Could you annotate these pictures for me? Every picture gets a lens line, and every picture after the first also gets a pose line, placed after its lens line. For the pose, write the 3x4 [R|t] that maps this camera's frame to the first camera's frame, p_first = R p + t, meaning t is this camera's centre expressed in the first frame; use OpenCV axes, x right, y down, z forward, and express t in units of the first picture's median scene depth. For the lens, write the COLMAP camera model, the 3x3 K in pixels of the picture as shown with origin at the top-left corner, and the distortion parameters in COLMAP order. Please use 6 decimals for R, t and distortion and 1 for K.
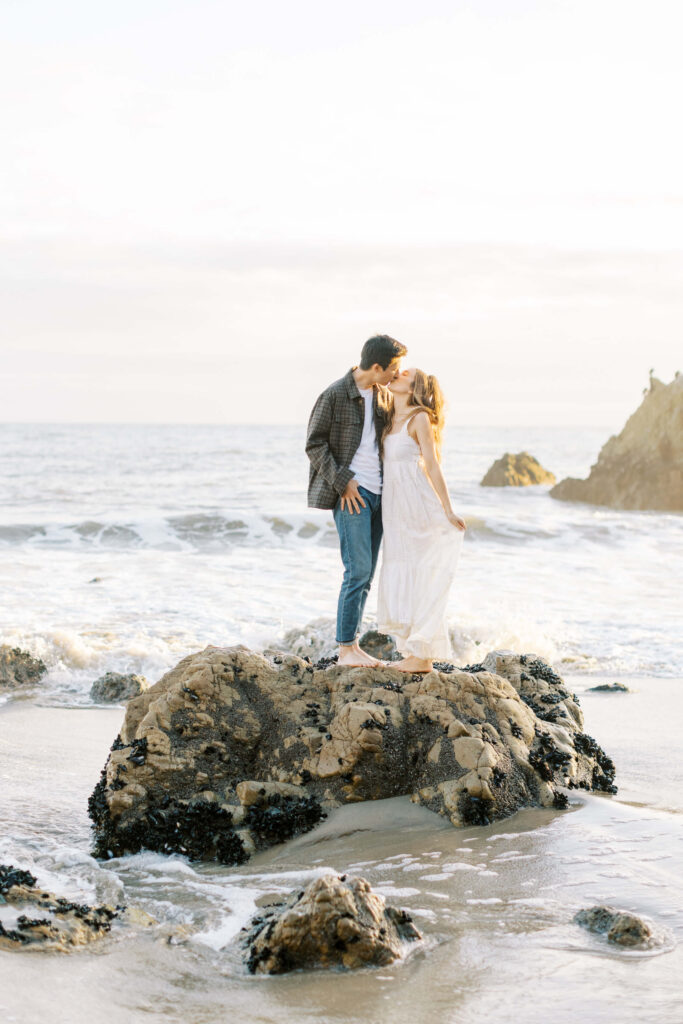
lens RADIAL K [[1618.9, 0, 341.8], [0, 1618.9, 511.7], [0, 0, 1]] dist [0.014072, 0.000000]
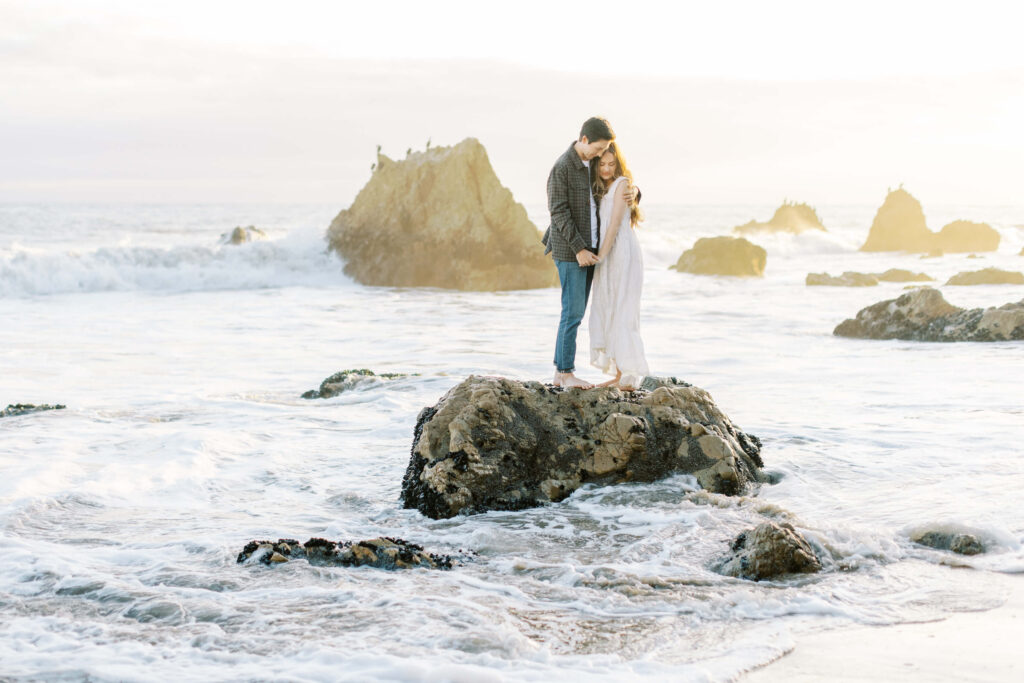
lens RADIAL K [[1618.9, 0, 511.5], [0, 1618.9, 341.3], [0, 0, 1]] dist [0.014072, 0.000000]
pose [[0.939561, -0.029279, 0.341127, -0.484725], [0.018377, 0.999213, 0.035146, 0.017396], [-0.341888, -0.026753, 0.939360, -0.135282]]
